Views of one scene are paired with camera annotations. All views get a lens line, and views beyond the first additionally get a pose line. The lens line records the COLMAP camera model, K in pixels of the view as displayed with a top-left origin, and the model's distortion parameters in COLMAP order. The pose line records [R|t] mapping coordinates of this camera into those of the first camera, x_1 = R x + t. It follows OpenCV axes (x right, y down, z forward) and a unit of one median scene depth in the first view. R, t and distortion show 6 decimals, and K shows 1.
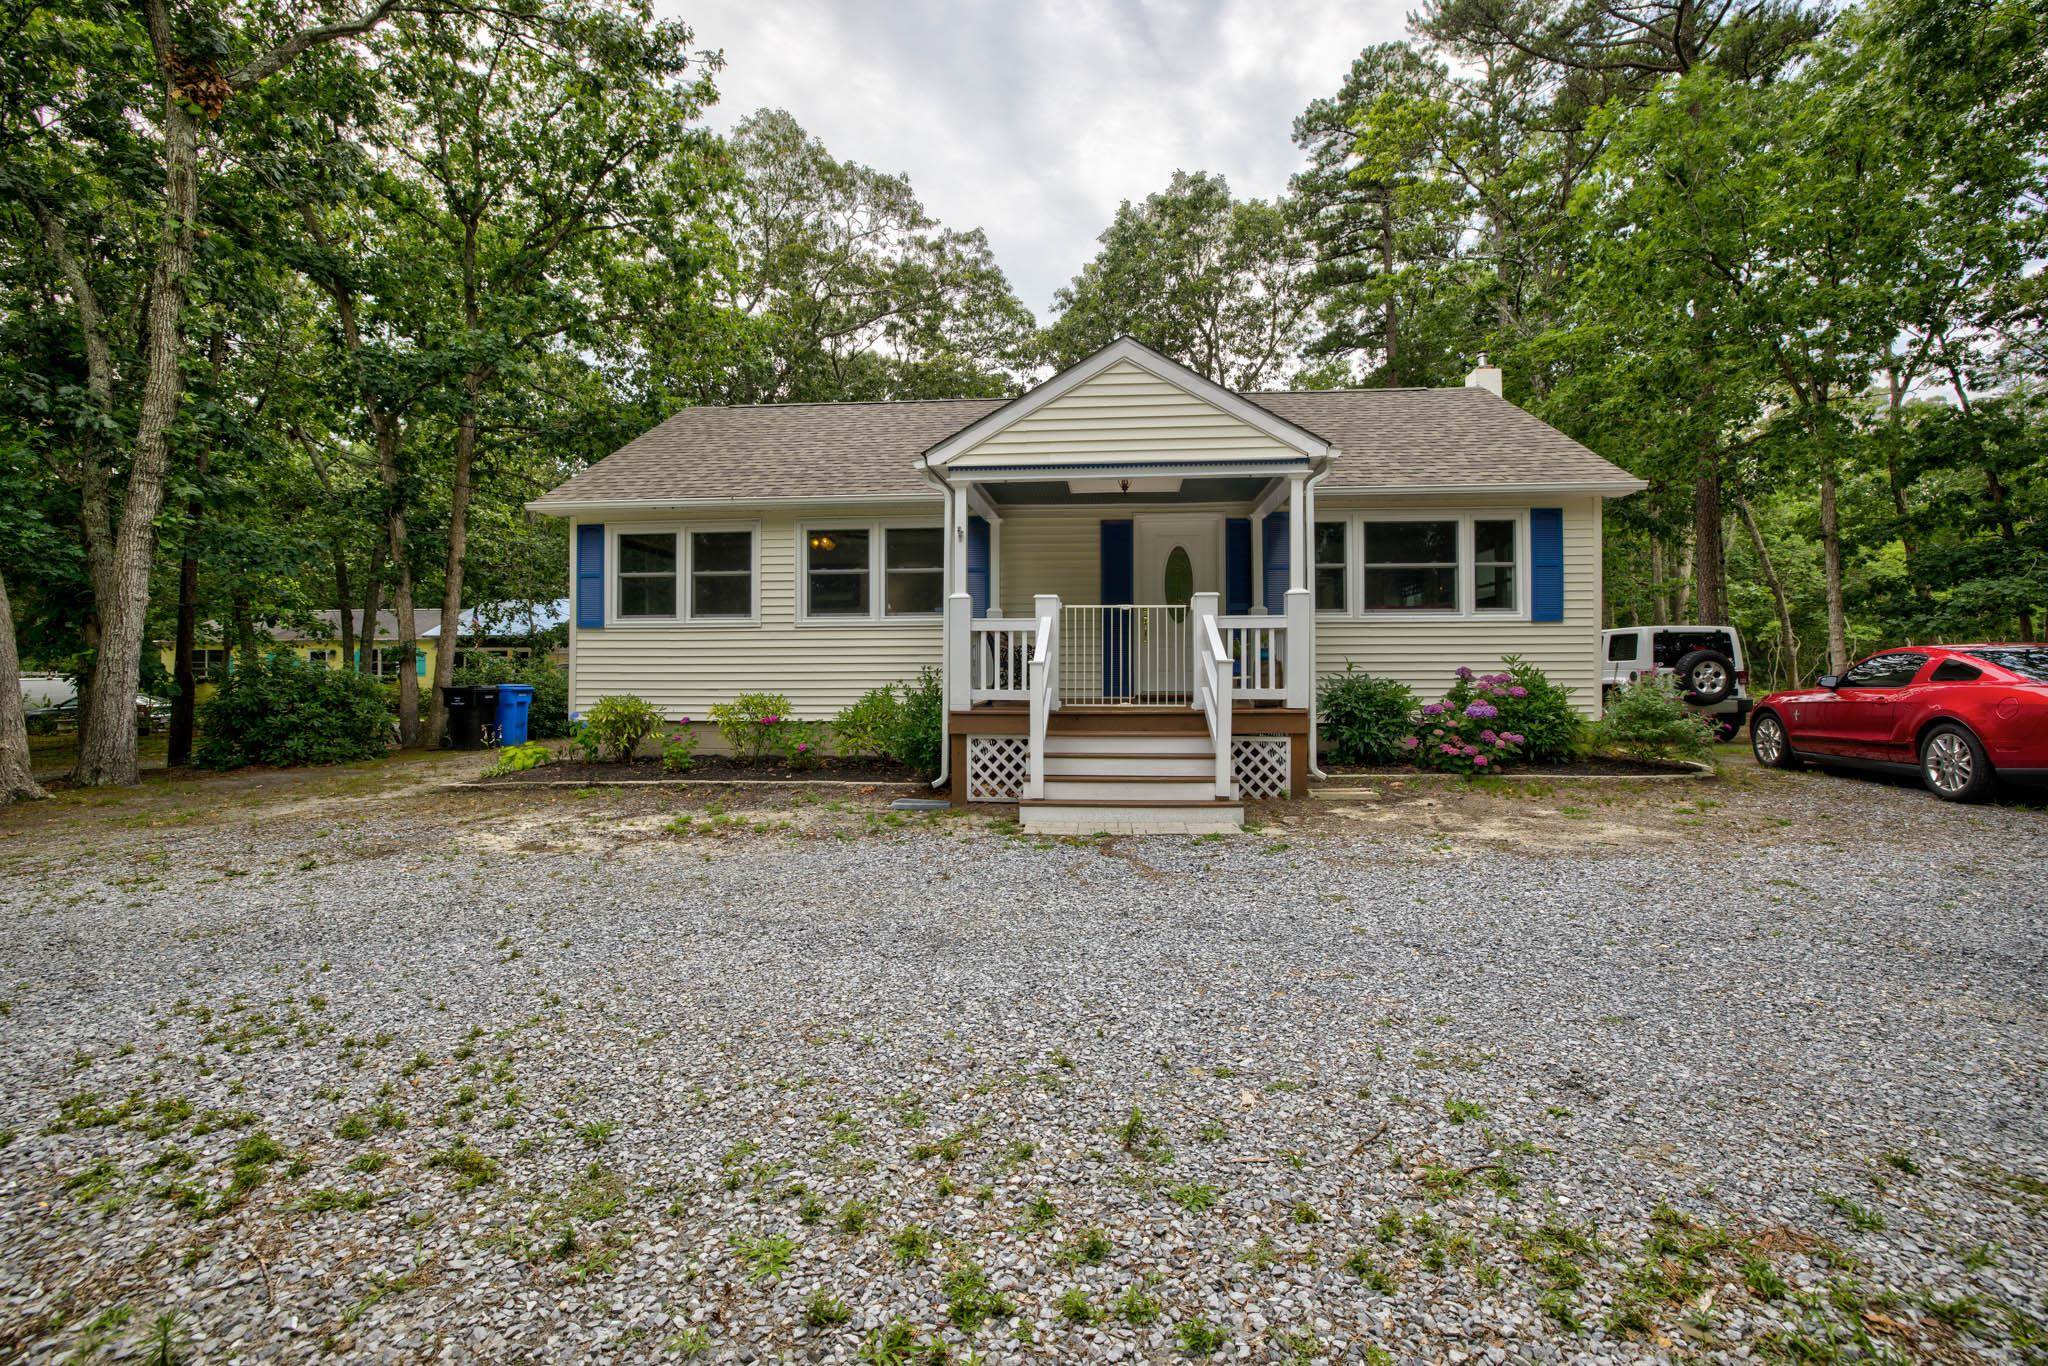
lens RADIAL K [[856.0, 0, 1024.7], [0, 856.0, 667.3], [0, 0, 1]] dist [-0.001032, 0.000181]
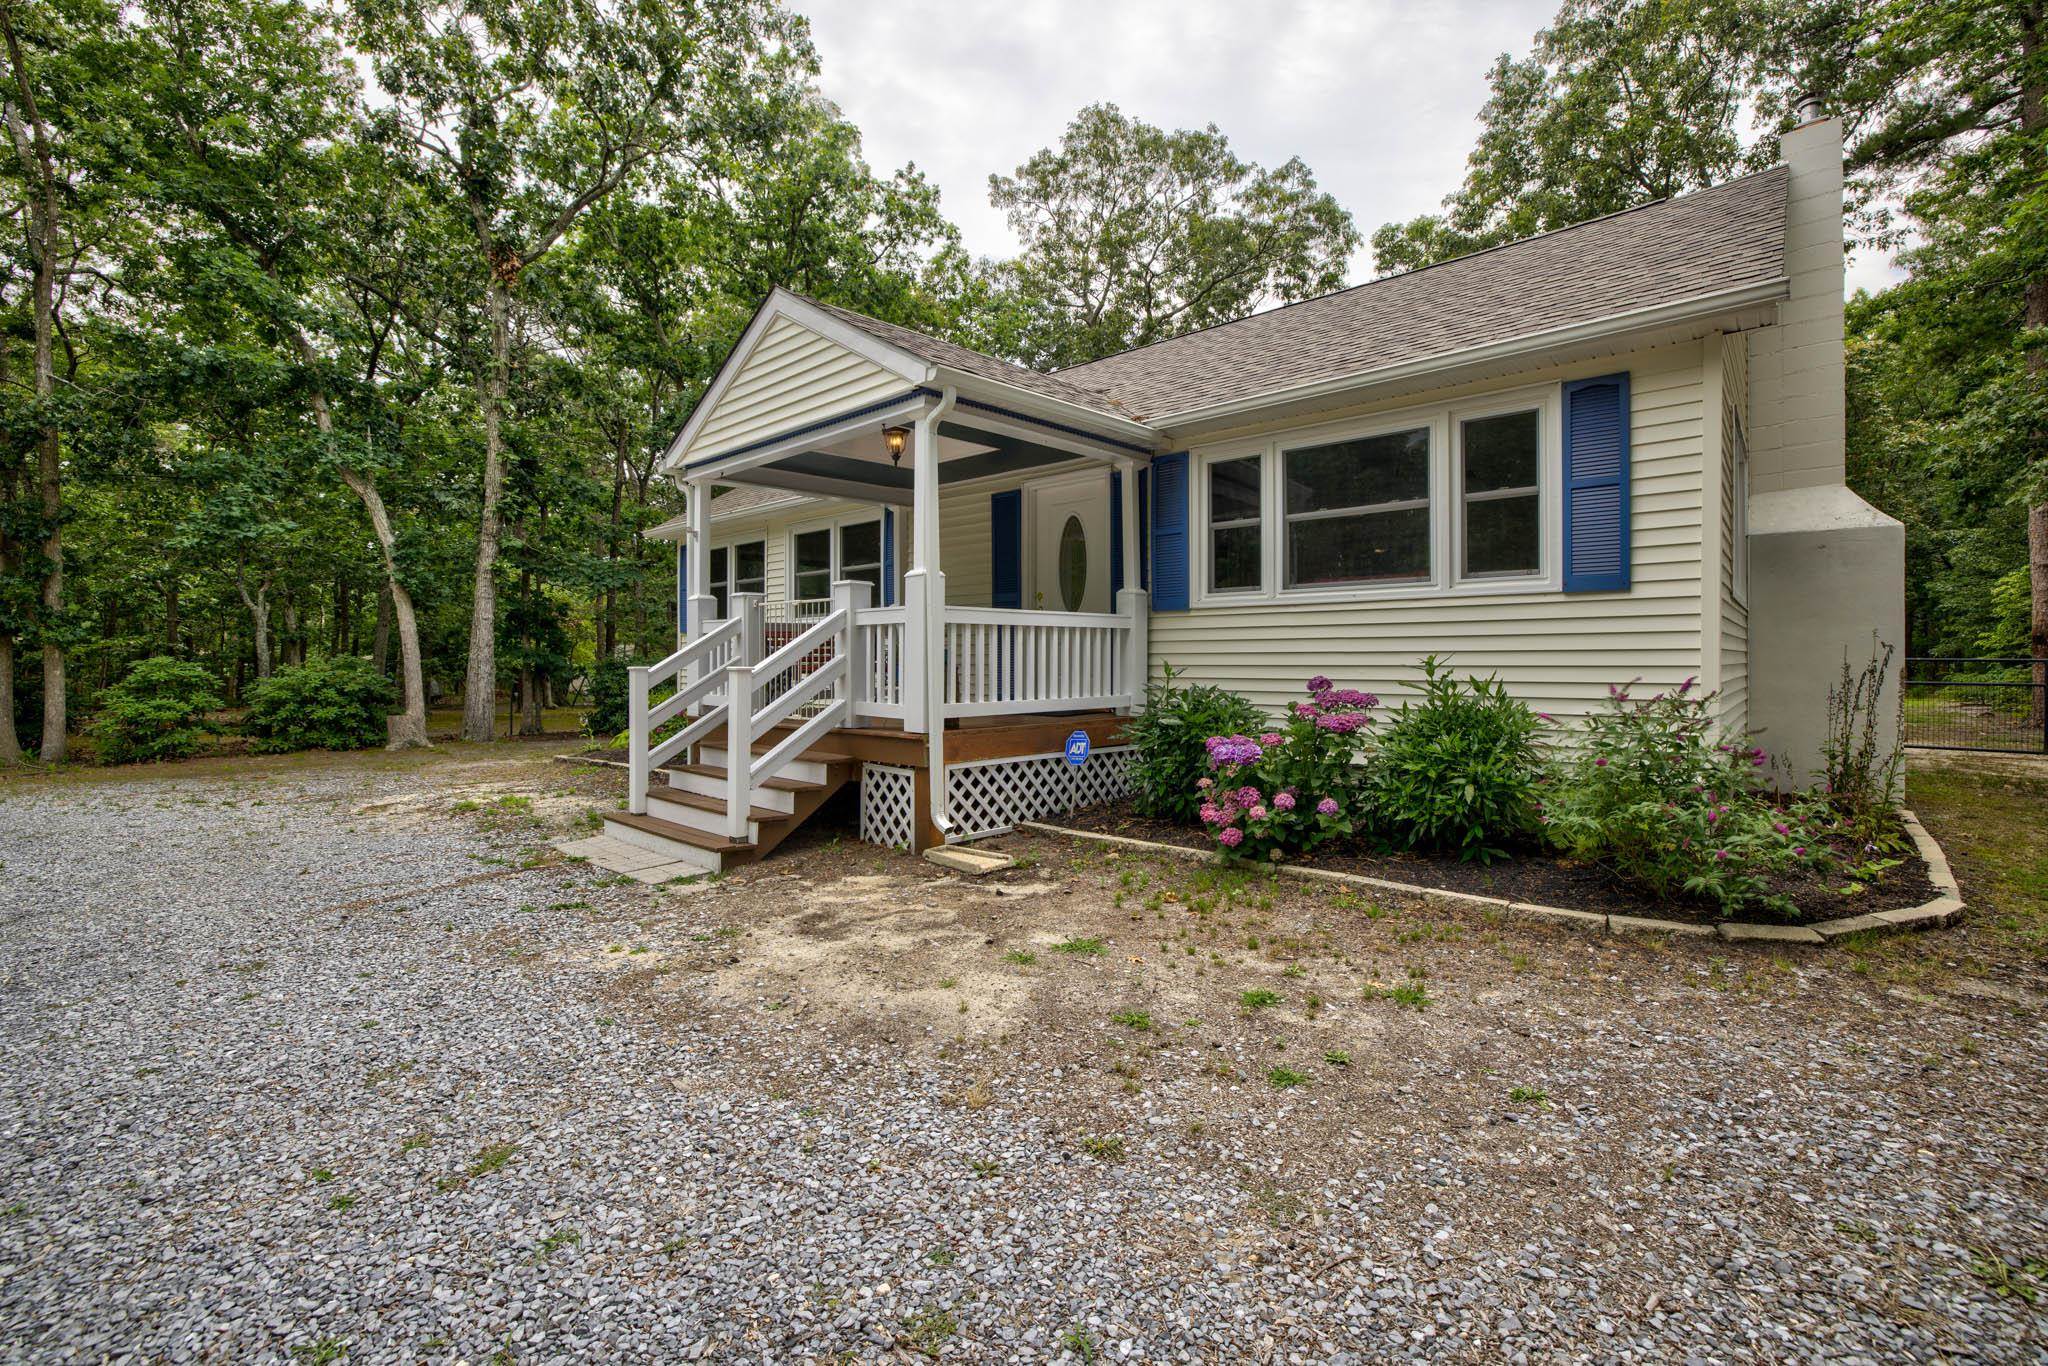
lens RADIAL K [[856.0, 0, 1024.7], [0, 856.0, 667.3], [0, 0, 1]] dist [-0.001032, 0.000181]
pose [[0.805391, 0.005801, -0.592716, 0.632501], [-0.000743, 0.999961, 0.008777, -0.010659], [0.592743, -0.006628, 0.805364, 0.358498]]
